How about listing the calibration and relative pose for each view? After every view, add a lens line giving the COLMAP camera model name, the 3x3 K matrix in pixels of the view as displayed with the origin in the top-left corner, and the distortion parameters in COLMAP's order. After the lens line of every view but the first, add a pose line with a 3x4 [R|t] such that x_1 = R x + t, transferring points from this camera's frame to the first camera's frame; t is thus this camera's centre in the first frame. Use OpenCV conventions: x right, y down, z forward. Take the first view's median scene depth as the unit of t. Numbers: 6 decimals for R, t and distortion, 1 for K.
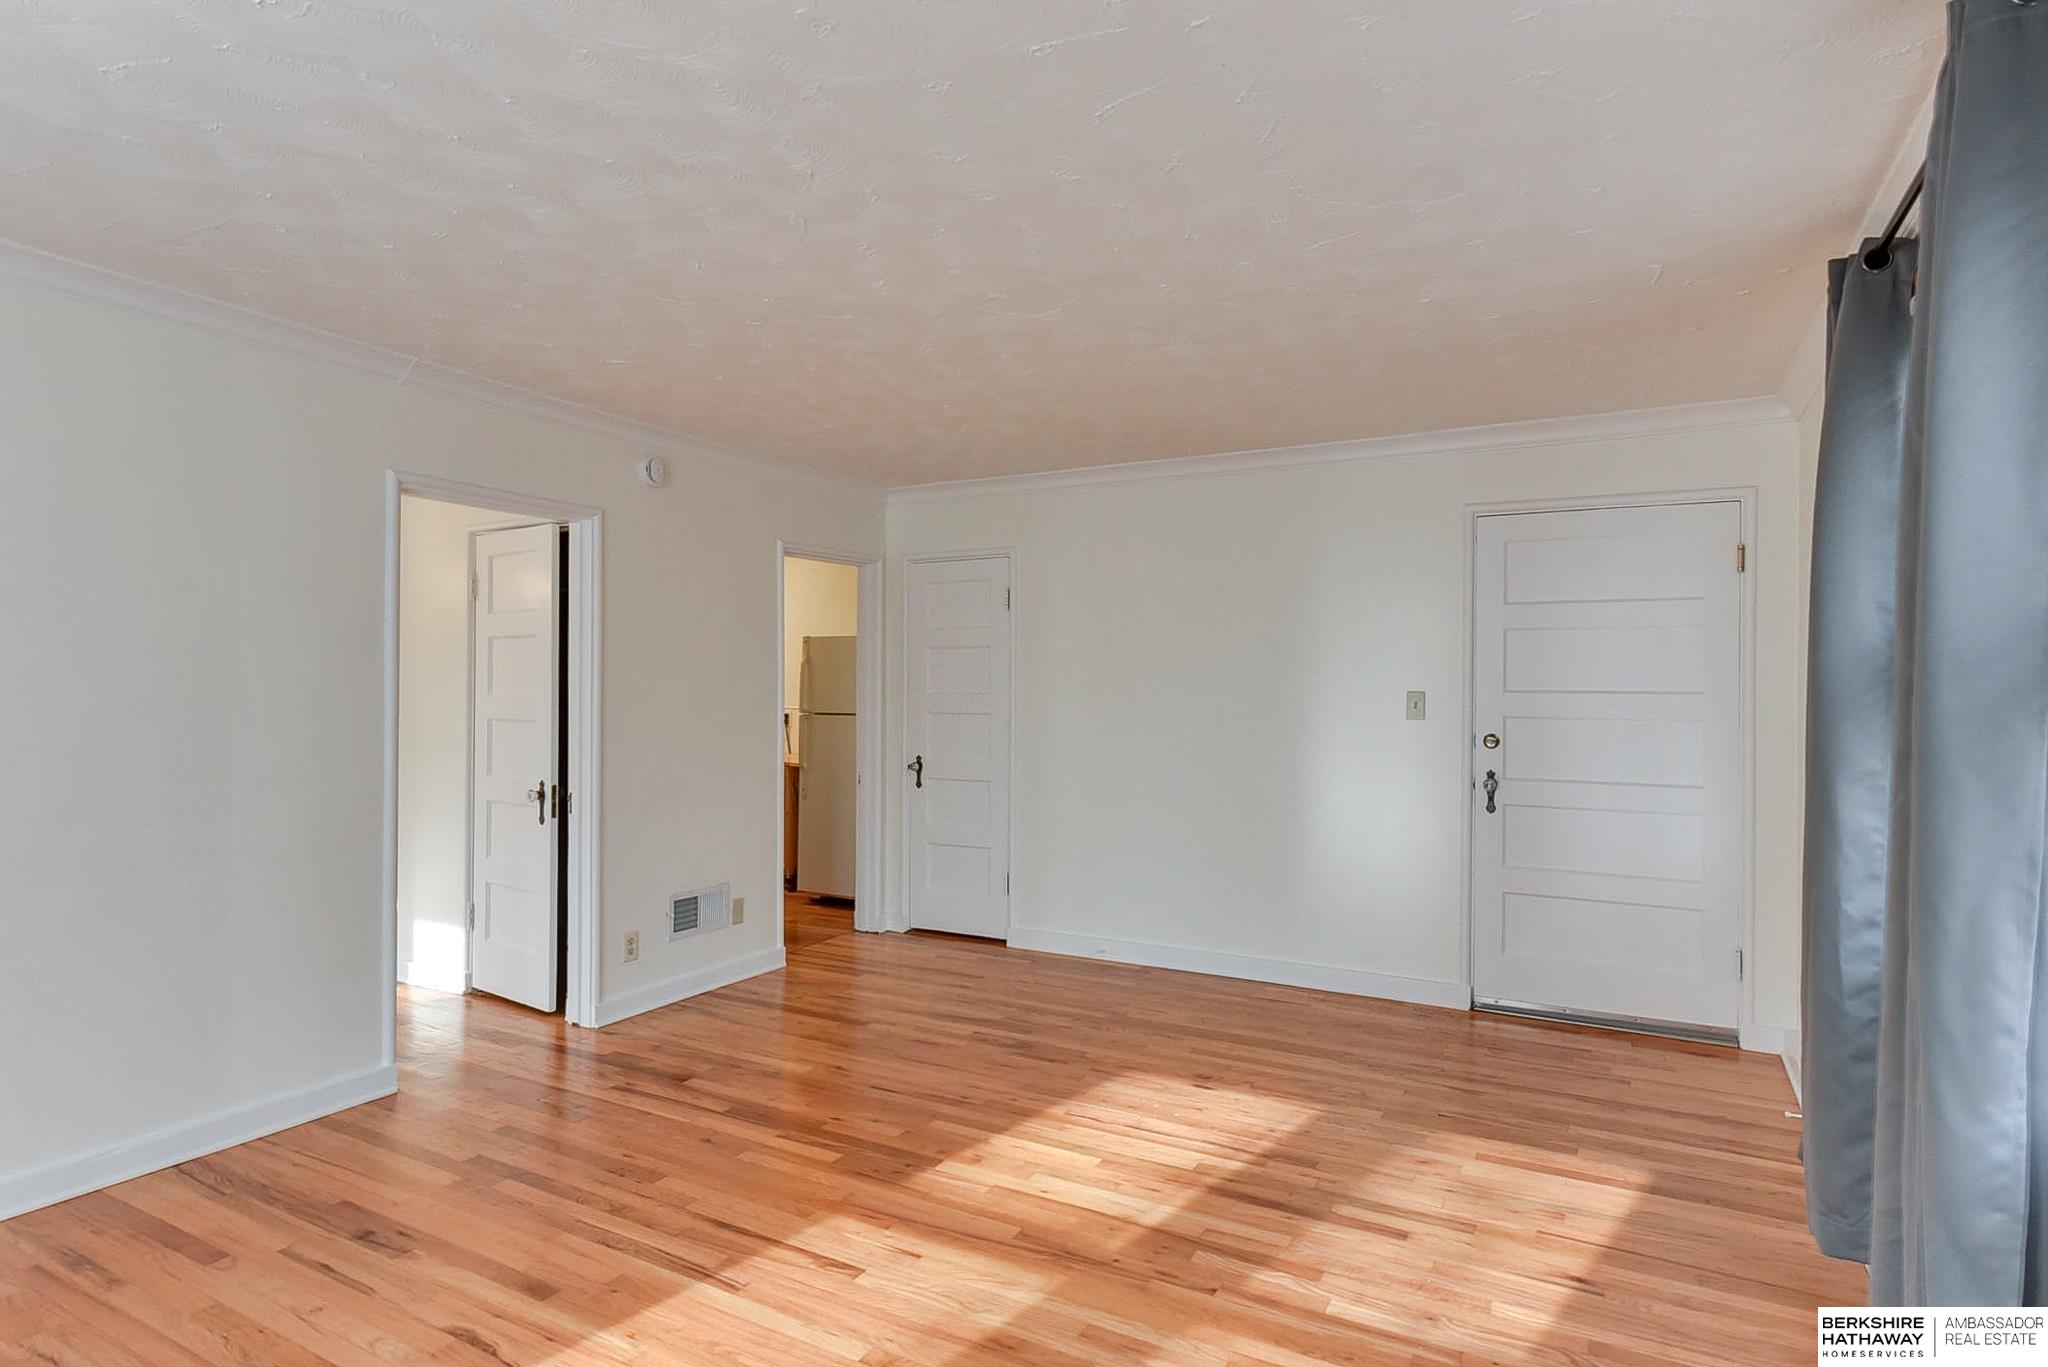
lens RADIAL K [[1081.4, 0, 1035.1], [0, 1081.4, 696.3], [0, 0, 1]] dist [0.008973, -0.001997]
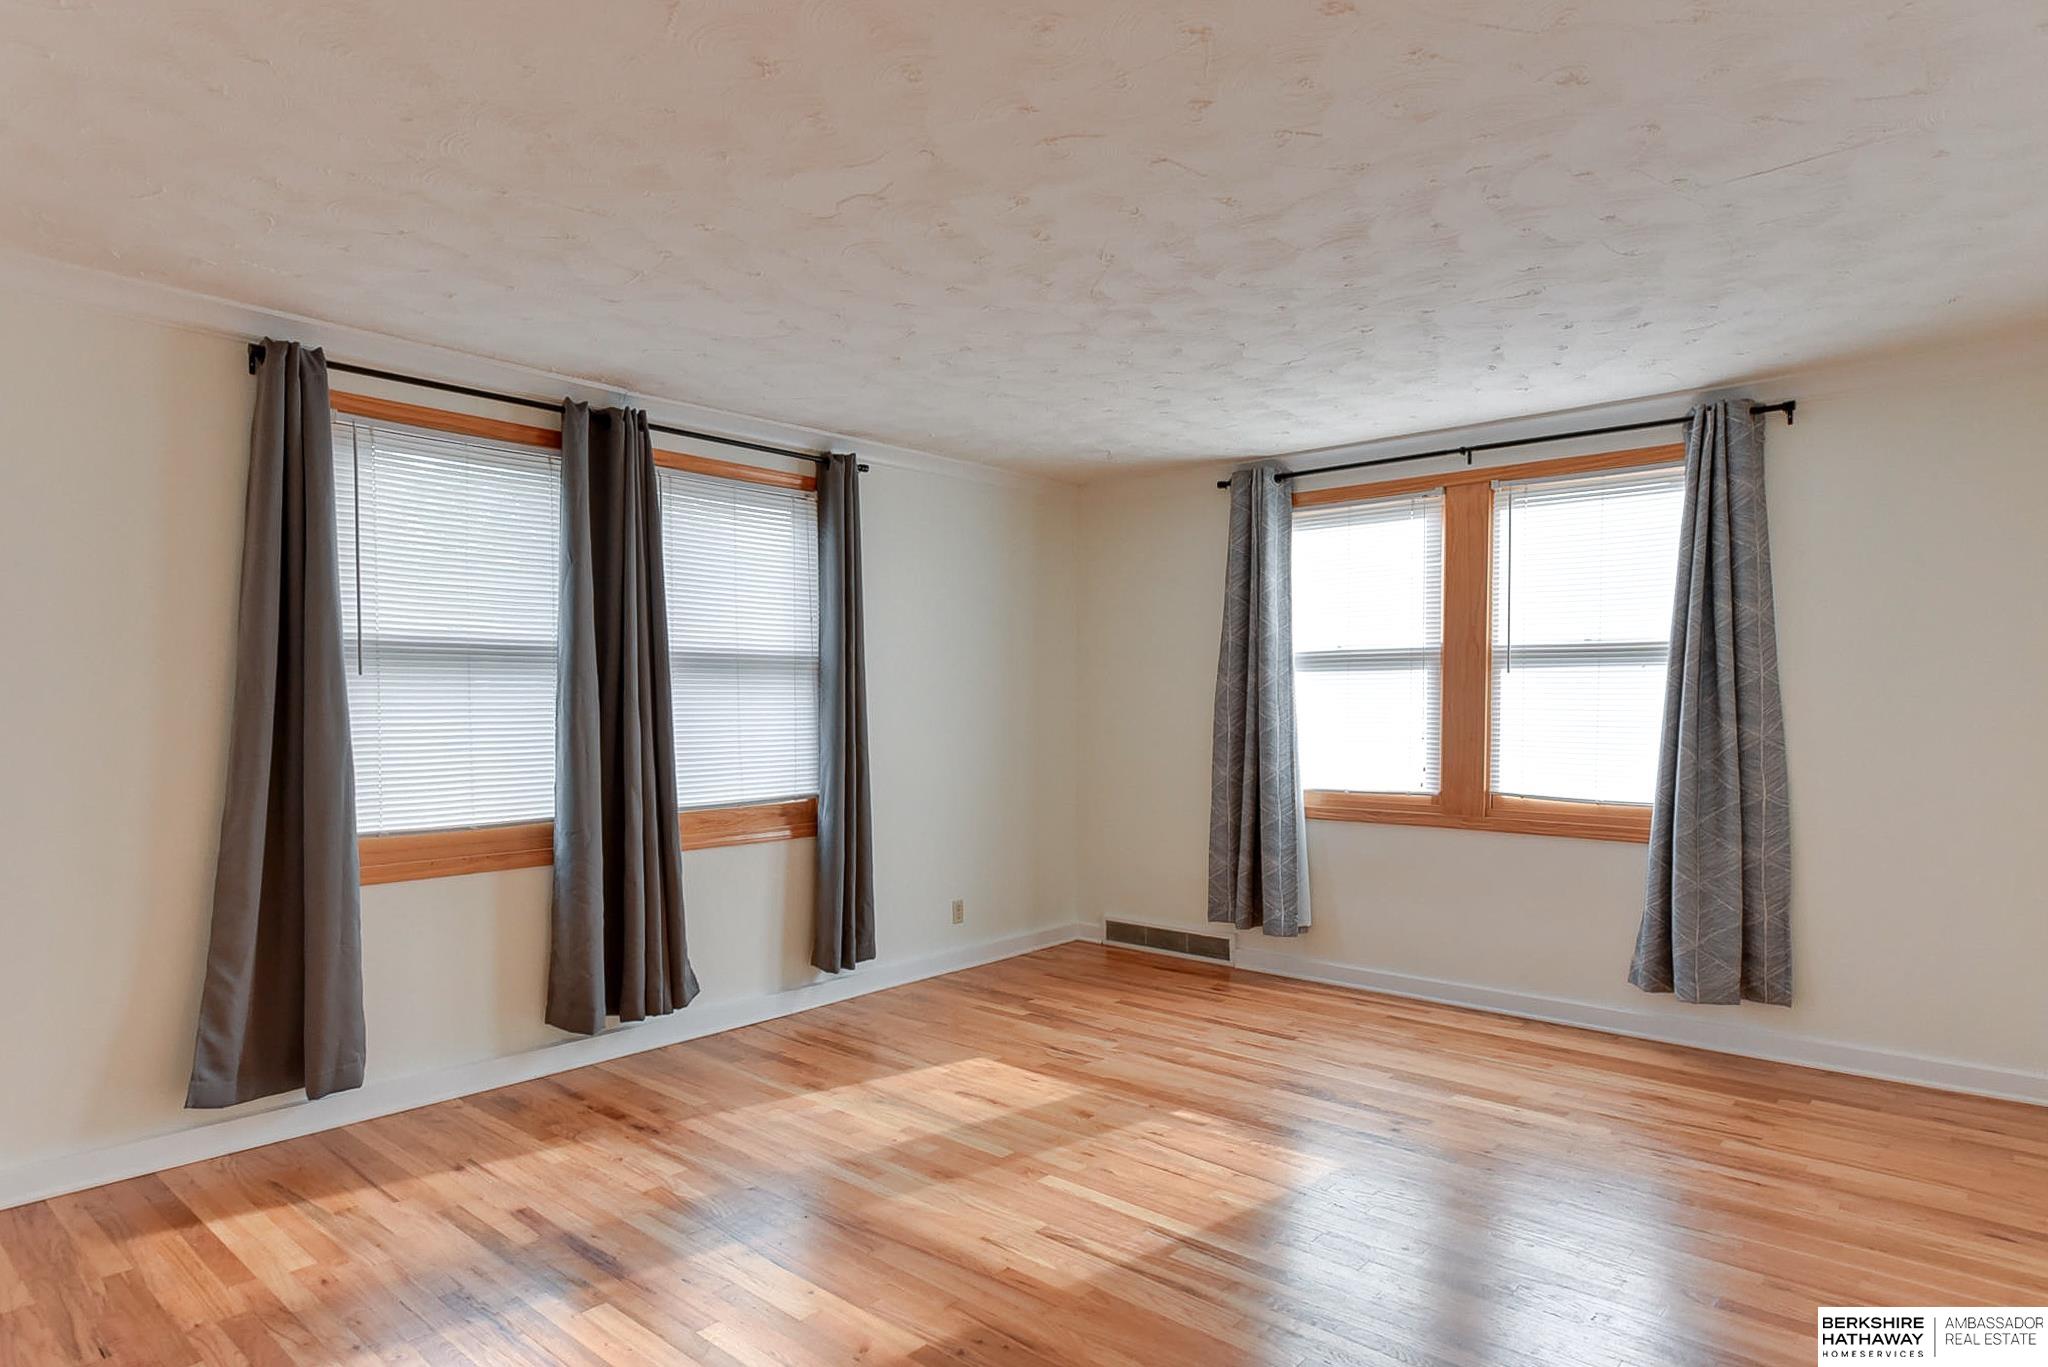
lens RADIAL K [[1211.5, 0, 993.0], [0, 1211.5, 748.9], [0, 0, 1]] dist [0.013725, -0.002328]
pose [[-0.969468, -0.020624, 0.244349, -0.238753], [-0.009118, 0.998800, 0.048128, -0.001333], [-0.245048, 0.044431, -0.968492, 1.286751]]
